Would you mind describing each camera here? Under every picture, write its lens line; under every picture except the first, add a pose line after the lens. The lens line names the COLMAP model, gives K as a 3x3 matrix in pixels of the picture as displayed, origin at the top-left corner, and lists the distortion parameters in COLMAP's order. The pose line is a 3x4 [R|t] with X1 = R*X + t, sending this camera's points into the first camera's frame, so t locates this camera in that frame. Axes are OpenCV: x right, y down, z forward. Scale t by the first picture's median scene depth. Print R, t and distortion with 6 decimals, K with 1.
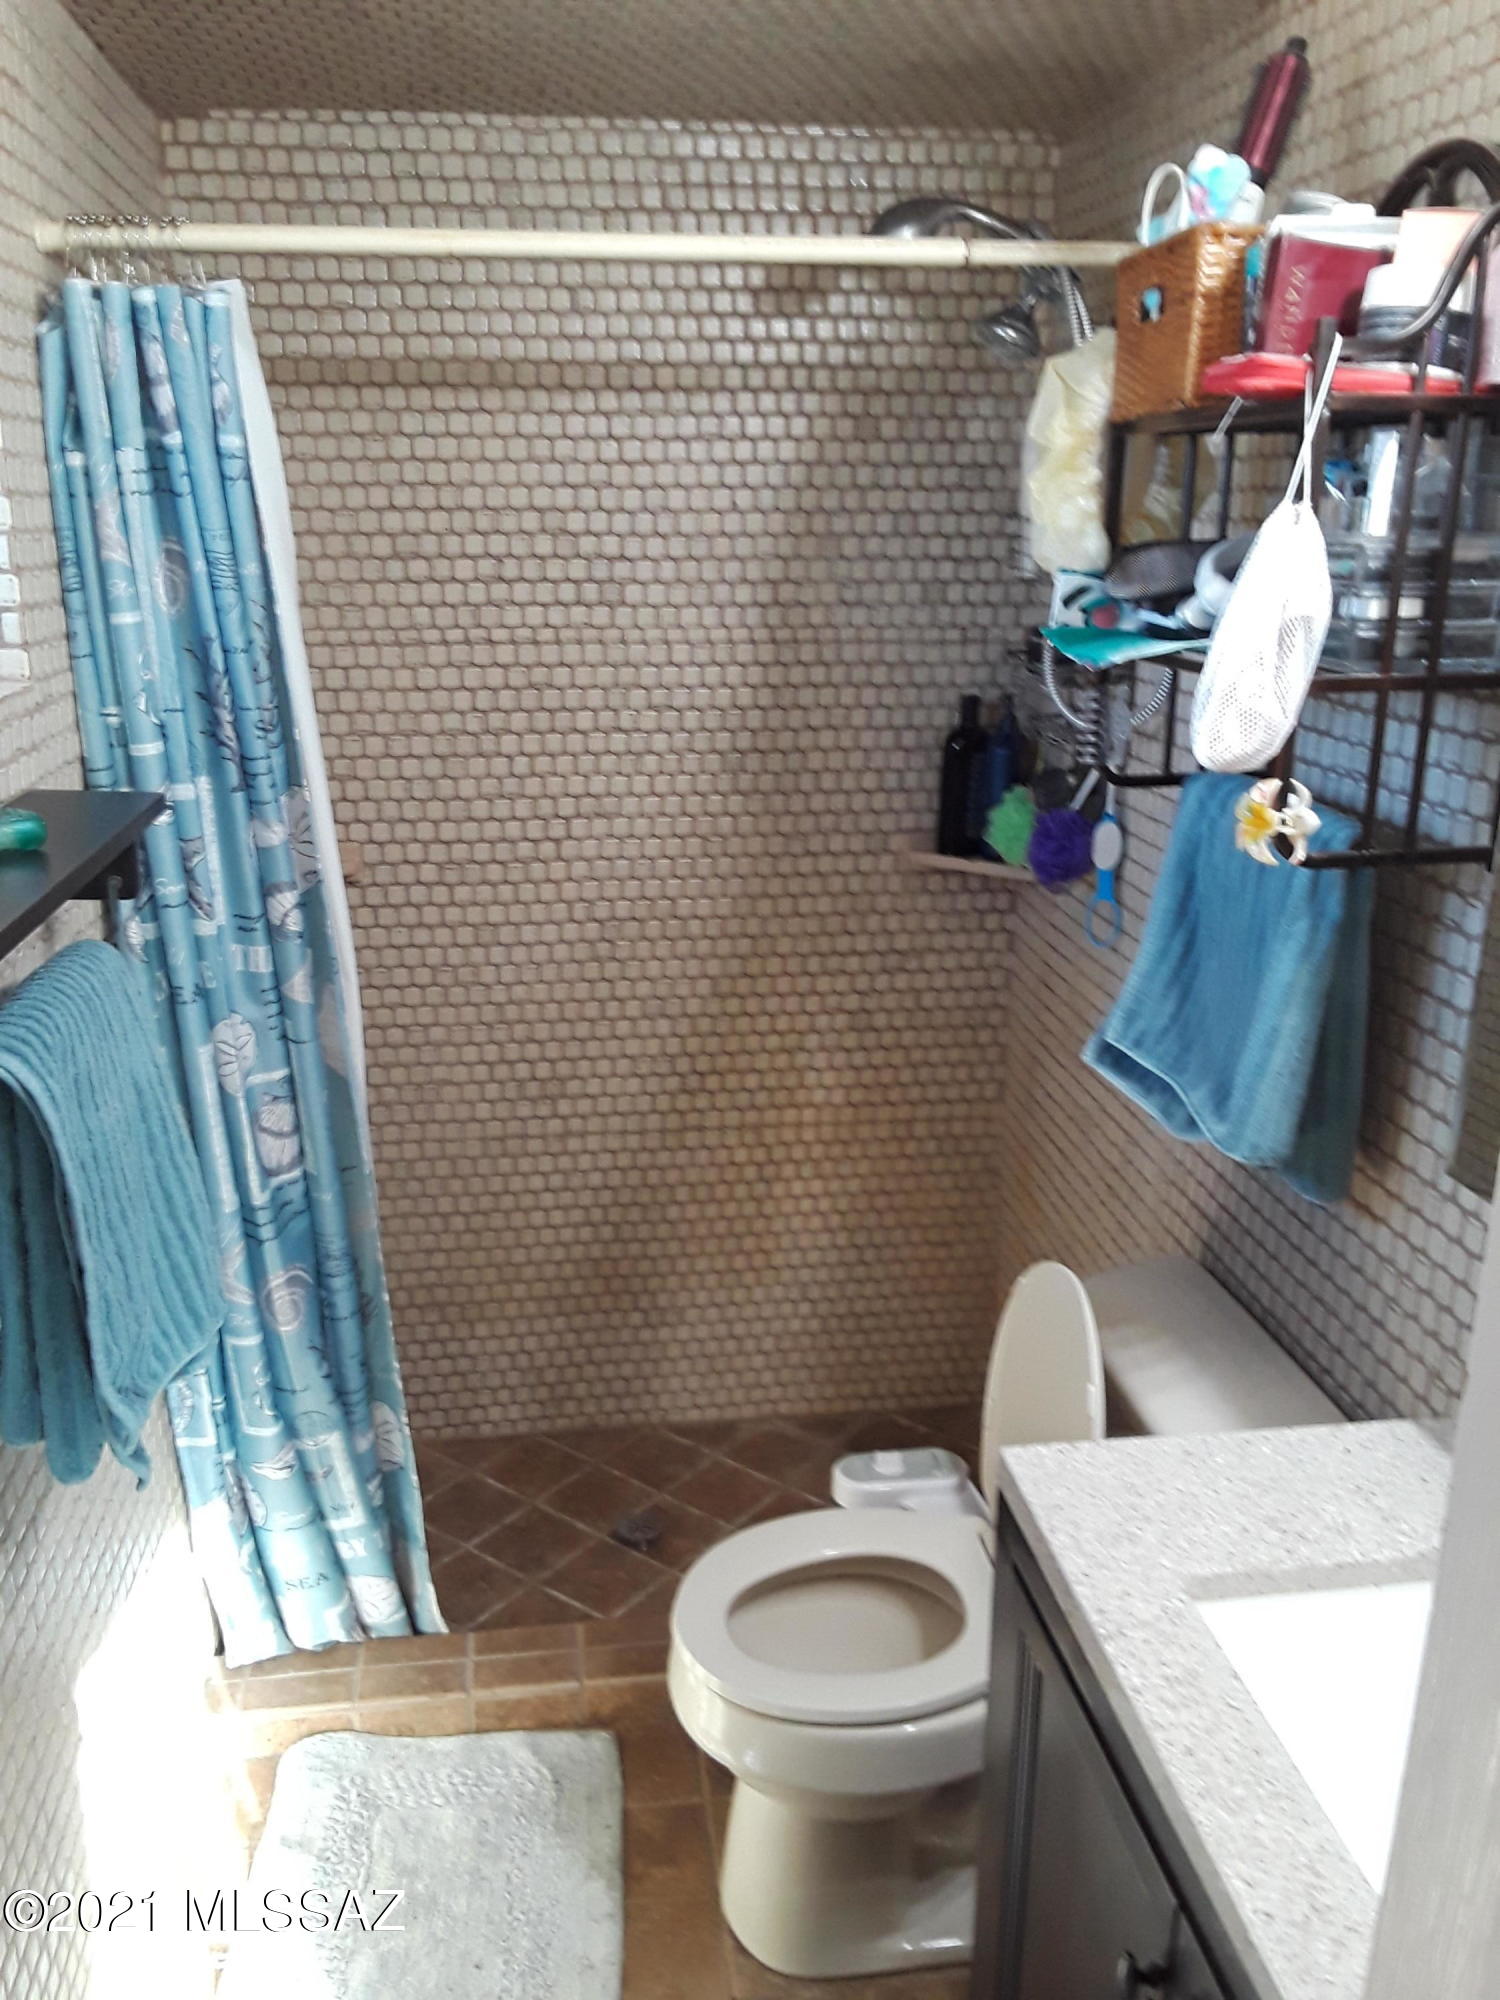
lens RADIAL K [[1630.6, 0, 748.4], [0, 1630.6, 1035.8], [0, 0, 1]] dist [0.130137, -0.235582]
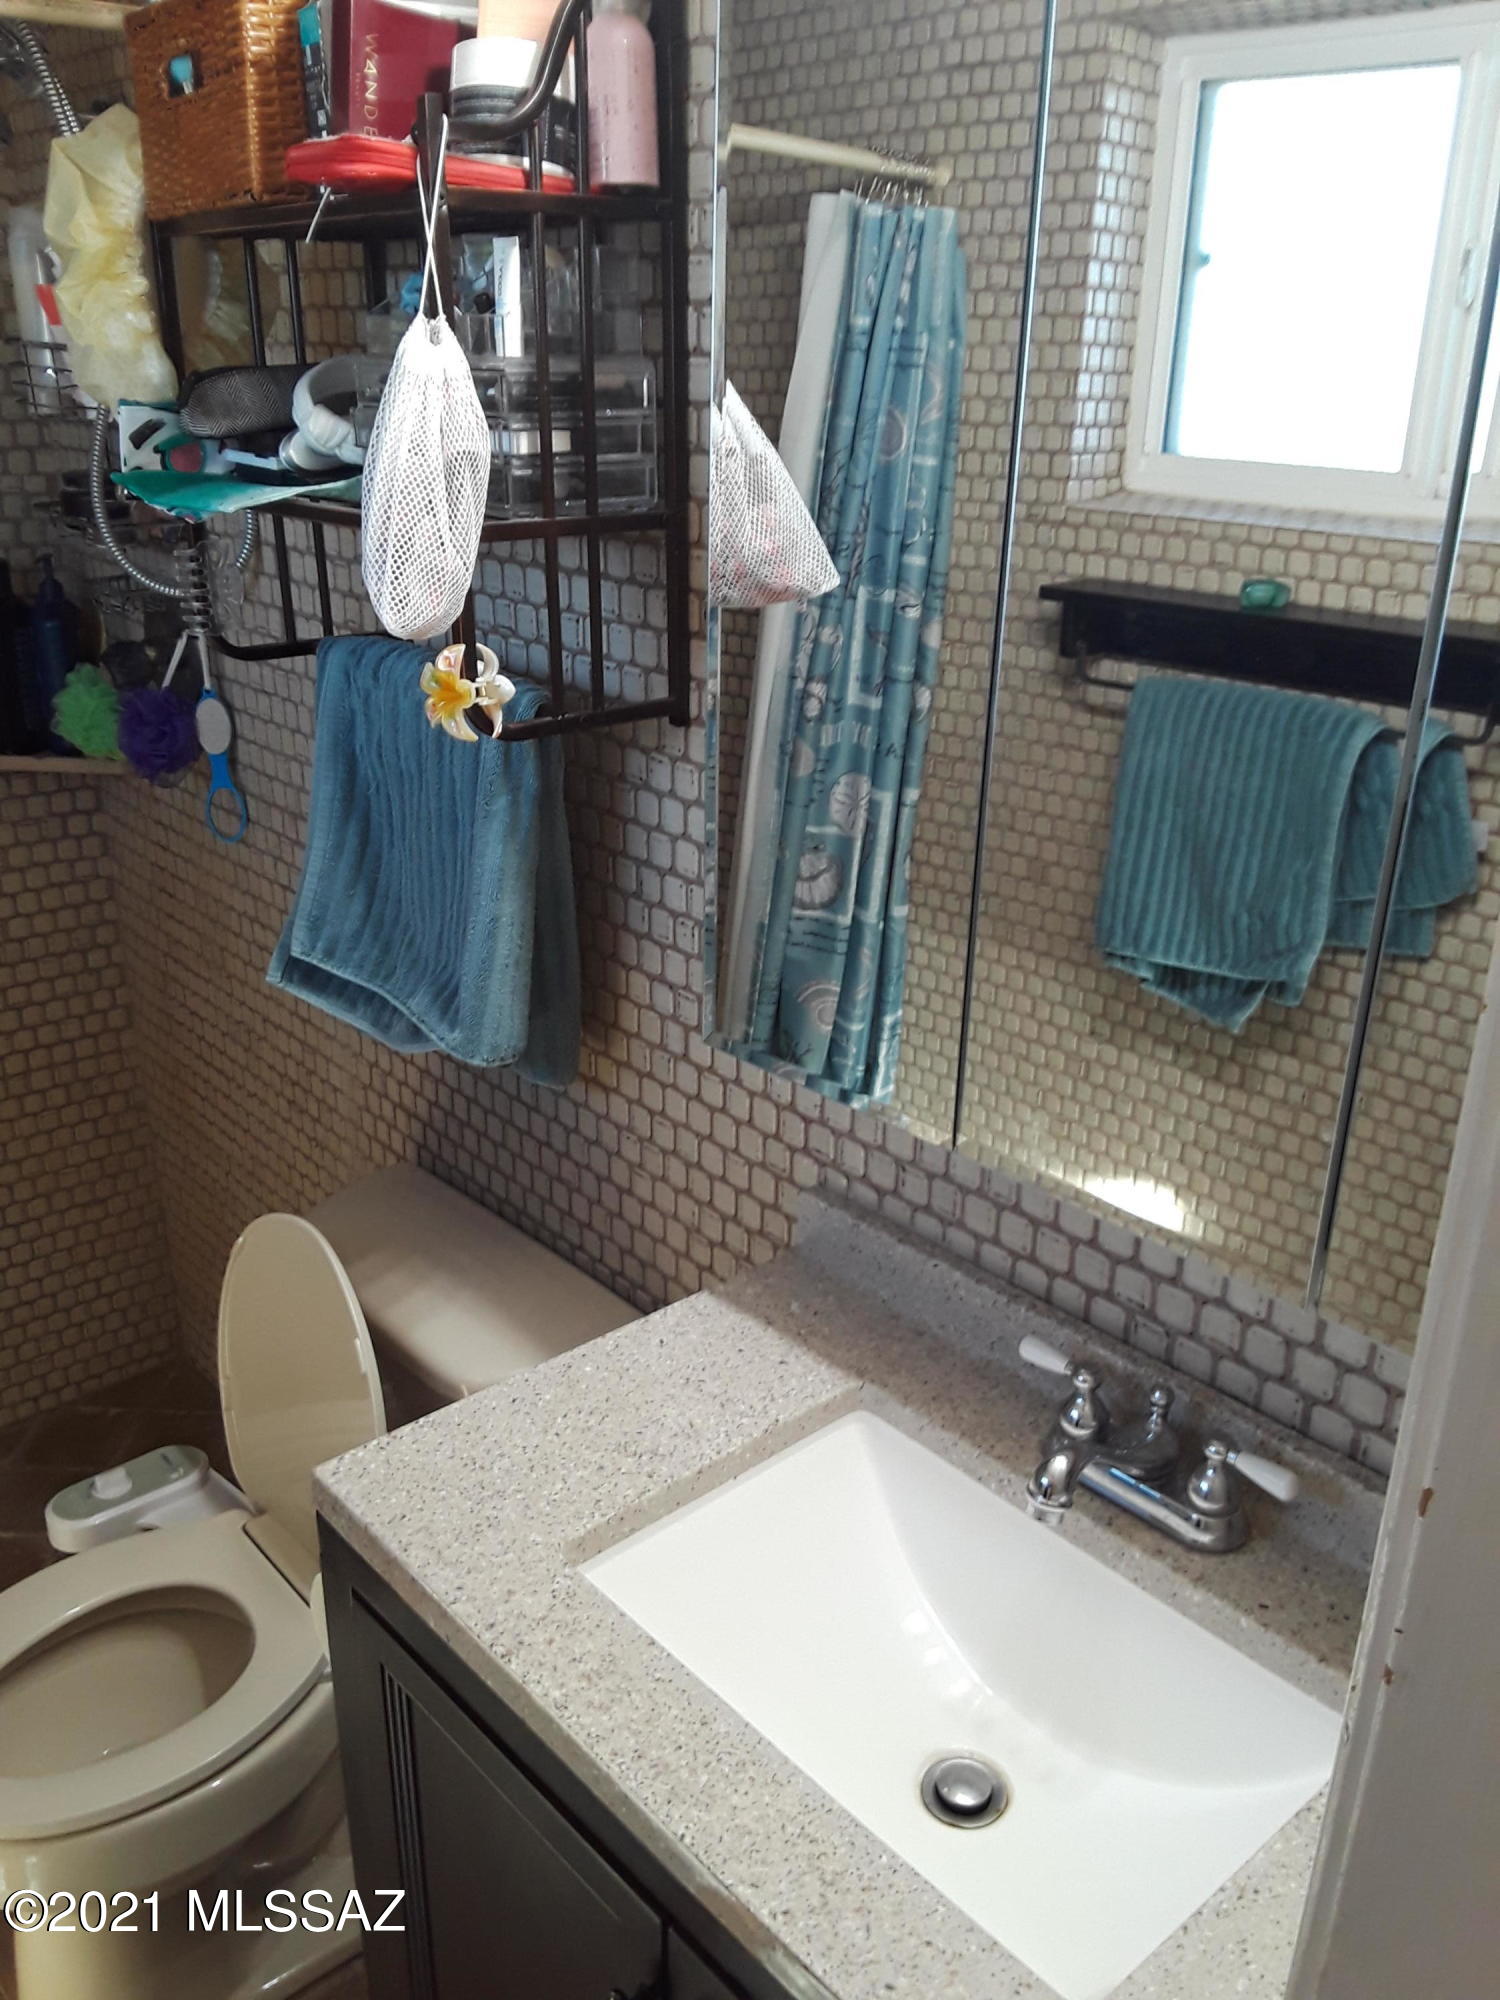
lens RADIAL K [[1630.6, 0, 748.4], [0, 1630.6, 1035.8], [0, 0, 1]] dist [0.130137, -0.235582]
pose [[0.836505, -0.205429, 0.507995, -0.037225], [0.160856, 0.978282, 0.130730, -0.035032], [-0.523818, -0.027642, 0.851382, 0.139941]]
